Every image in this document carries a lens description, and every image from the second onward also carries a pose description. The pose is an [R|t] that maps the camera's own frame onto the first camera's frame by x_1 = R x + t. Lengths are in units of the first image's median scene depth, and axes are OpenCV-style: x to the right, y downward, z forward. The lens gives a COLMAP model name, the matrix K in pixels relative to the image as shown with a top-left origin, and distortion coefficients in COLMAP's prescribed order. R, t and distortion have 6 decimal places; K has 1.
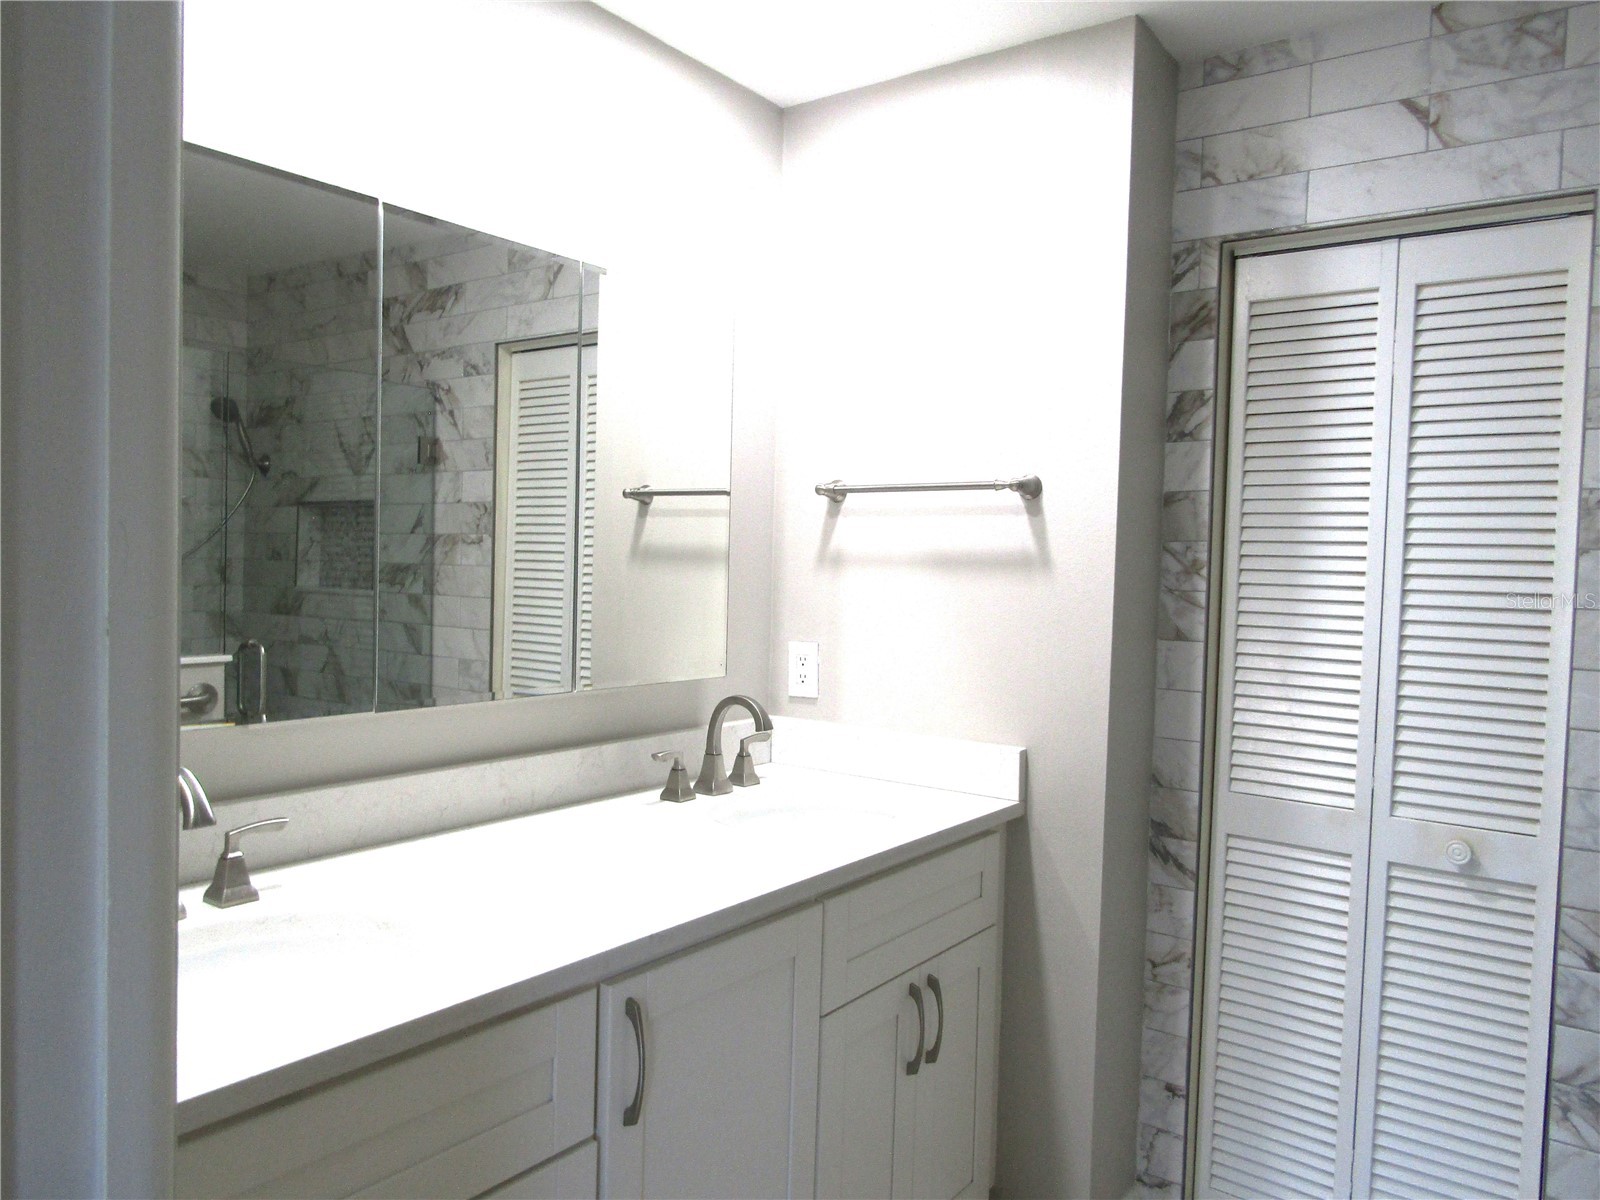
lens RADIAL K [[1141.4, 0, 808.5], [0, 1141.4, 627.5], [0, 0, 1]] dist [-0.004980, 0.001144]
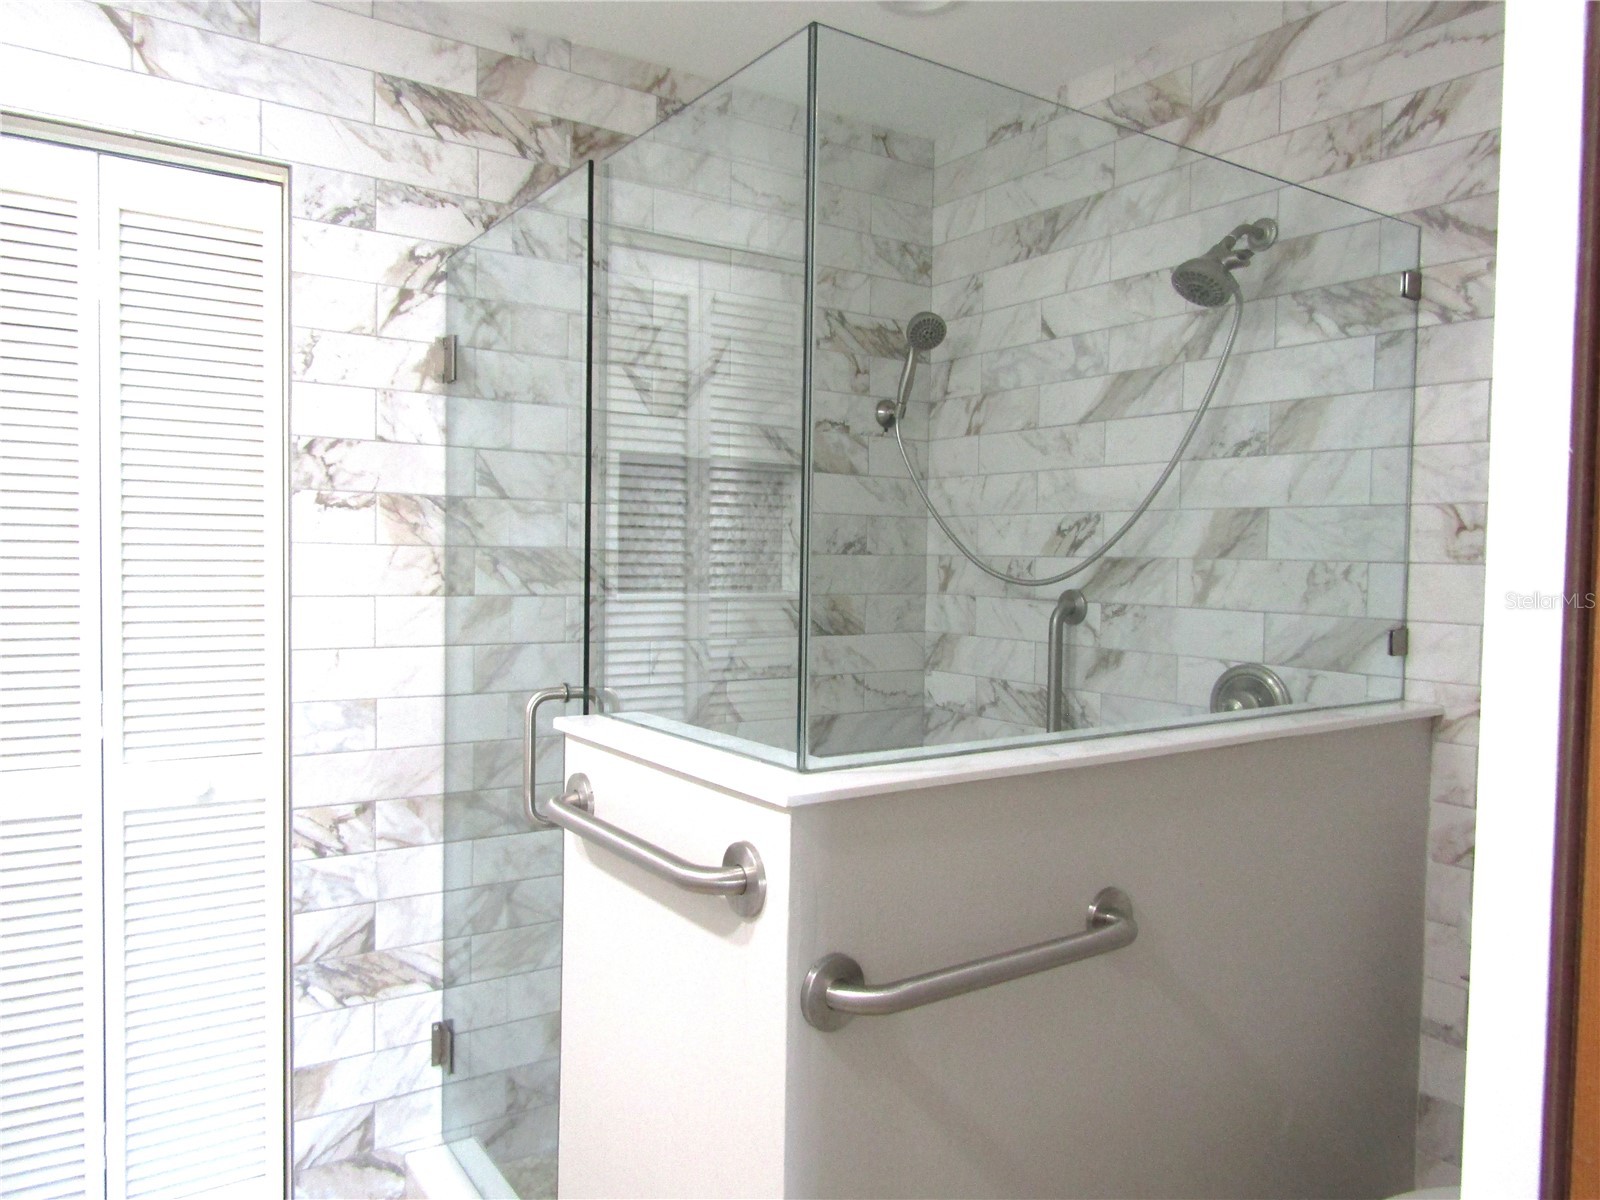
lens RADIAL K [[1141.4, 0, 804.5], [0, 1141.4, 597.1], [0, 0, 1]] dist [-0.004980, 0.001144]
pose [[0.332168, -0.069777, 0.940636, -0.209559], [0.034726, 0.997488, 0.061732, -0.014353], [-0.942581, 0.012159, 0.333757, 0.151780]]
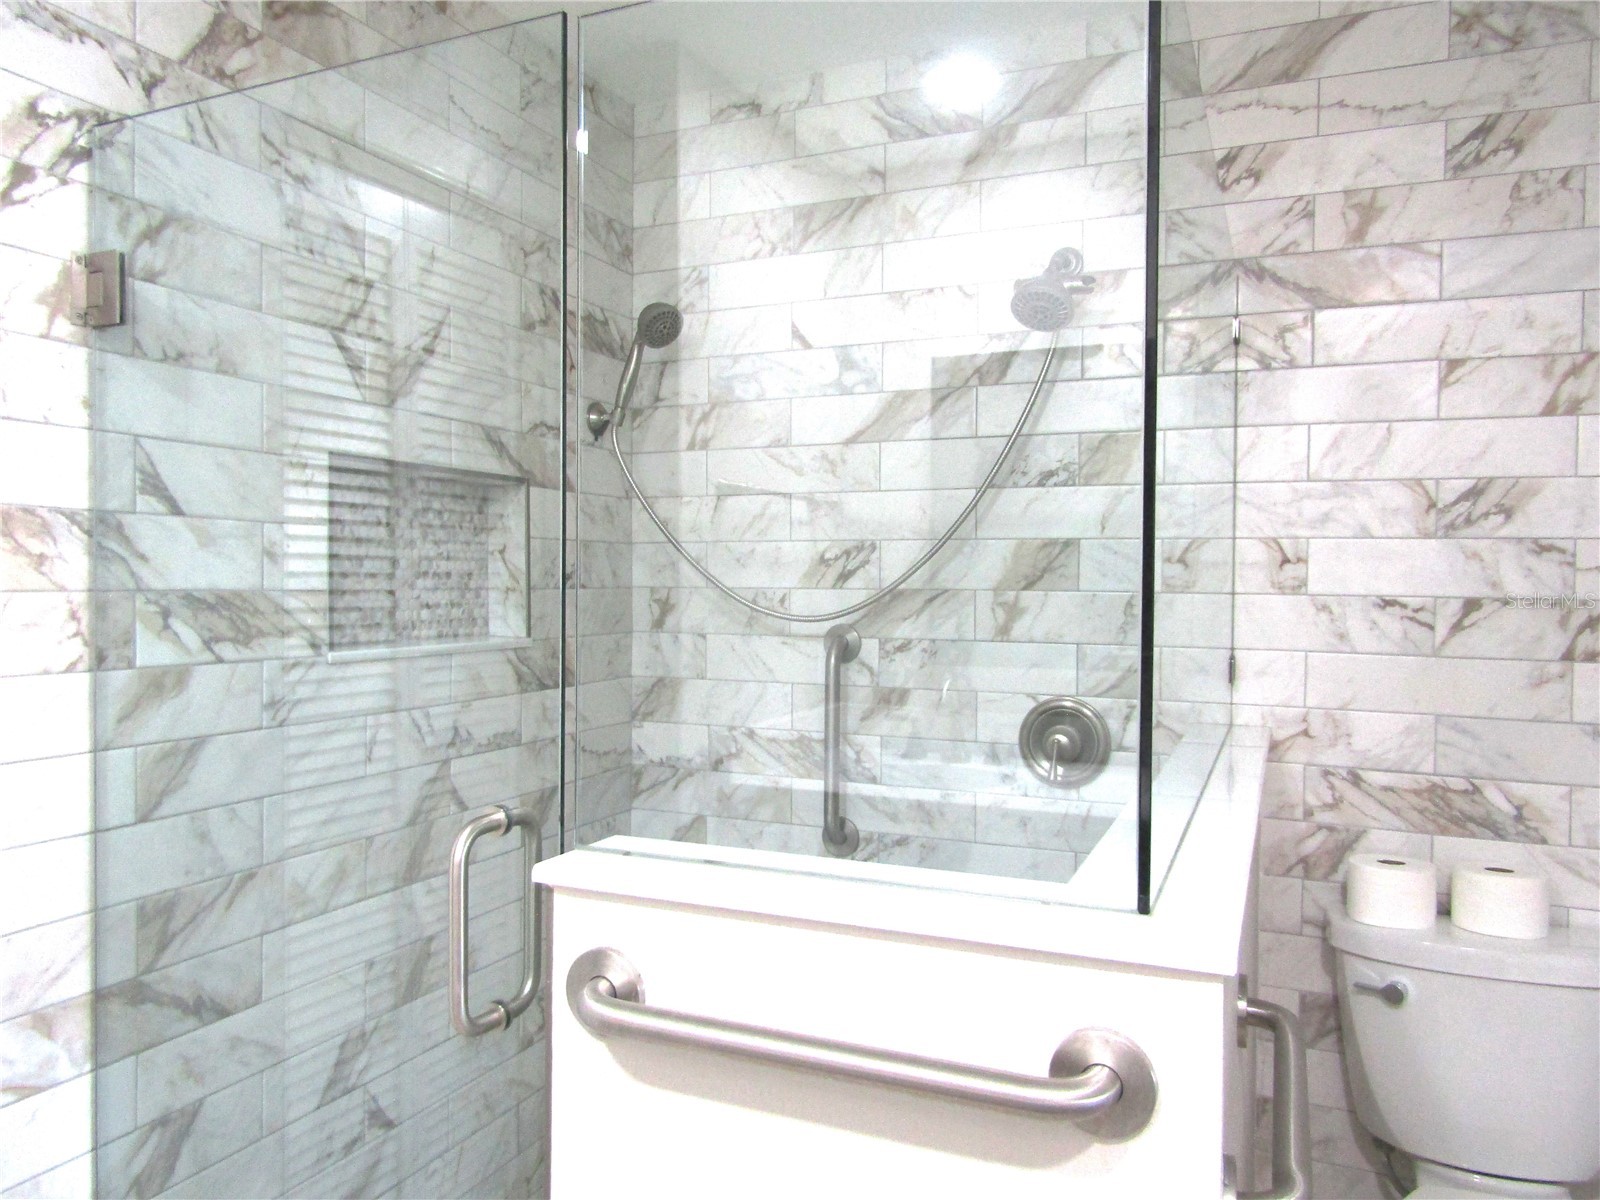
lens RADIAL K [[1141.4, 0, 795.4], [0, 1141.4, 598.9], [0, 0, 1]] dist [-0.004980, 0.001144]
pose [[-0.215354, -0.059490, 0.974722, -0.185891], [0.024557, 0.997497, 0.066306, -0.017588], [-0.976227, 0.038216, -0.213355, 0.211168]]
